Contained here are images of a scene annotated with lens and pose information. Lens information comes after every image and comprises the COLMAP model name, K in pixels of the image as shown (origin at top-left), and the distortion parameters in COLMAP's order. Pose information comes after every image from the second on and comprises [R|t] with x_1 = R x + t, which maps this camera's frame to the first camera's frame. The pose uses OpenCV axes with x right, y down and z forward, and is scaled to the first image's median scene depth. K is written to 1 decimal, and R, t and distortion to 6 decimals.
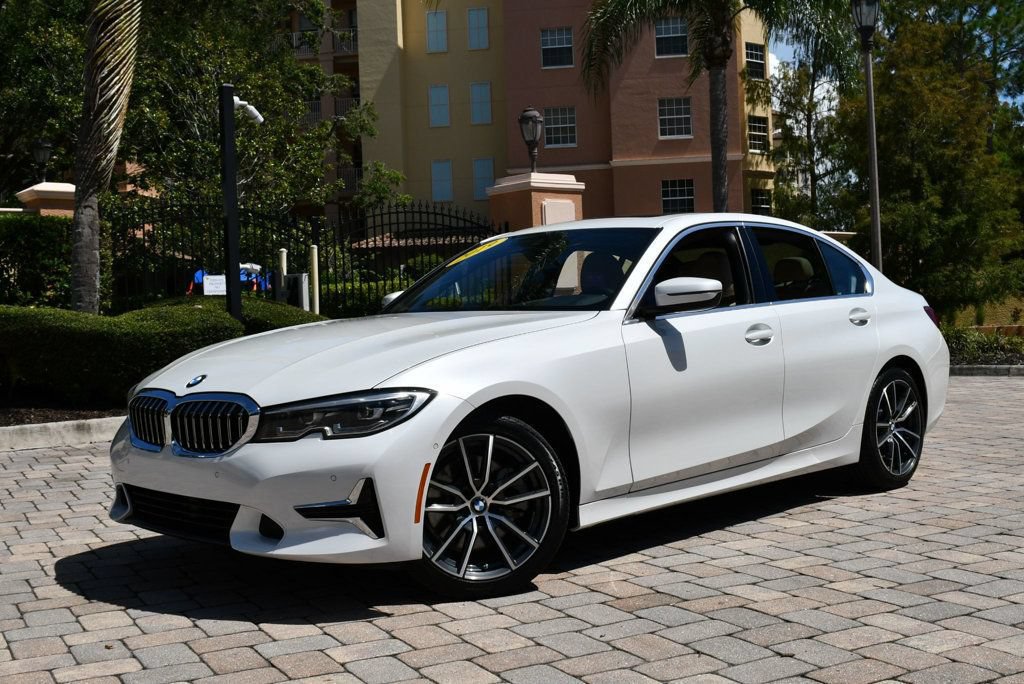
lens RADIAL K [[1397.5, 0, 510.6], [0, 1397.5, 343.3], [0, 0, 1]] dist [-0.067182, -0.009493]
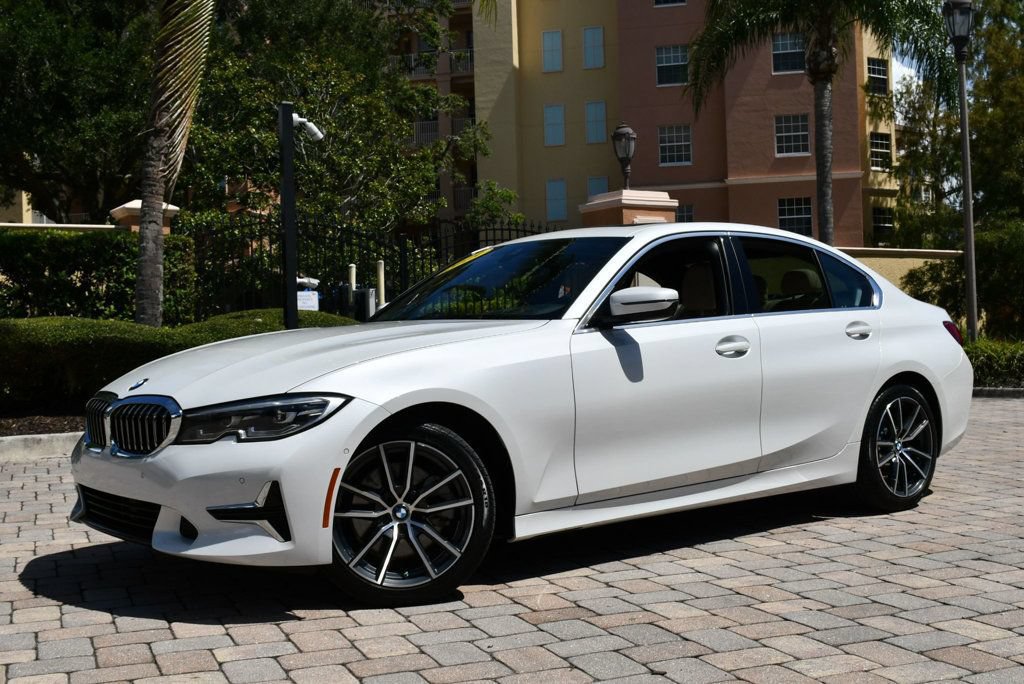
lens RADIAL K [[1397.5, 0, 510.6], [0, 1397.5, 343.3], [0, 0, 1]] dist [-0.067182, -0.009493]
pose [[0.991664, 0.009173, -0.128524, 0.134509], [-0.011333, 0.999807, -0.016079, 0.007850], [0.128351, 0.017401, 0.991576, 0.016329]]
